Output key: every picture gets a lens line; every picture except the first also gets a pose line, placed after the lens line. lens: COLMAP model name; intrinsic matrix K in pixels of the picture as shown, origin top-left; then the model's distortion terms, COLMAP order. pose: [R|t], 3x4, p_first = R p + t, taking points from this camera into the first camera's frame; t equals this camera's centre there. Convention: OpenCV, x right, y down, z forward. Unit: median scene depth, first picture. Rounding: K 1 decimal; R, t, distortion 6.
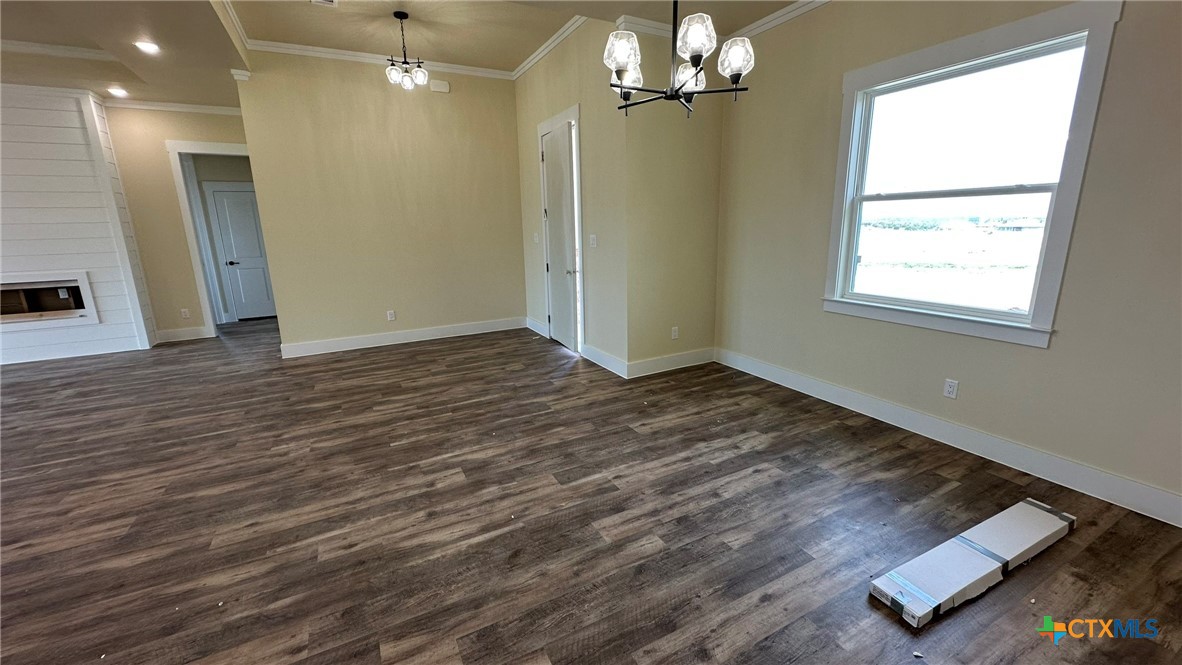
lens RADIAL K [[469.2, 0, 590.3], [0, 469.2, 332.2], [0, 0, 1]] dist [-0.002293, 0.000619]
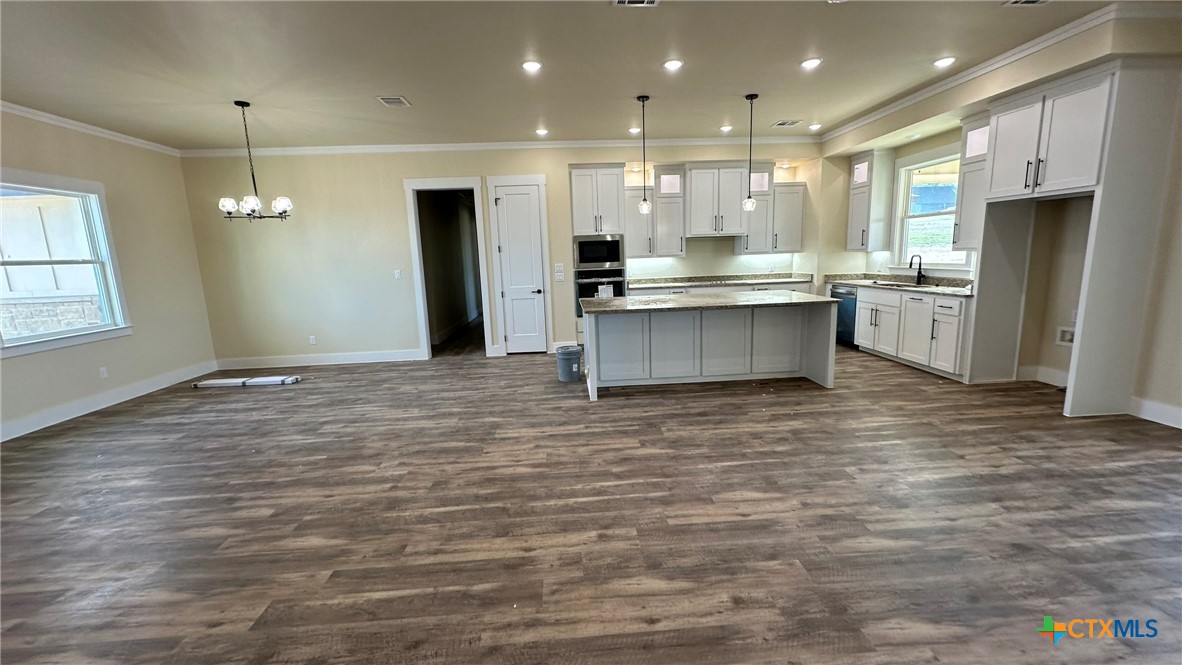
lens RADIAL K [[469.2, 0, 590.0], [0, 469.2, 330.2], [0, 0, 1]] dist [-0.002293, 0.000619]
pose [[-0.910942, -0.011422, 0.412377, -1.399362], [0.149439, 0.922589, 0.355665, -0.331204], [-0.384516, 0.385615, -0.838718, 1.513459]]
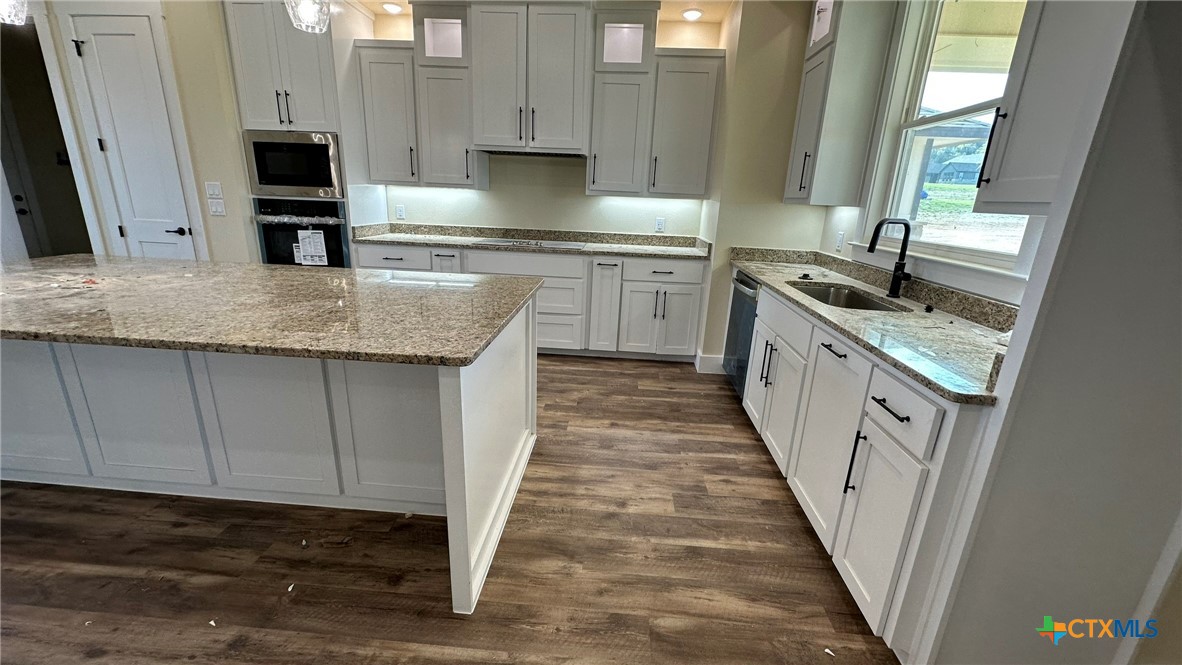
lens RADIAL K [[469.2, 0, 592.9], [0, 469.2, 329.4], [0, 0, 1]] dist [-0.002293, 0.000619]
pose [[-0.852002, -0.153804, 0.500437, -1.780133], [0.100259, 0.890250, 0.444300, 0.021255], [-0.513849, 0.428718, -0.743074, 0.231298]]
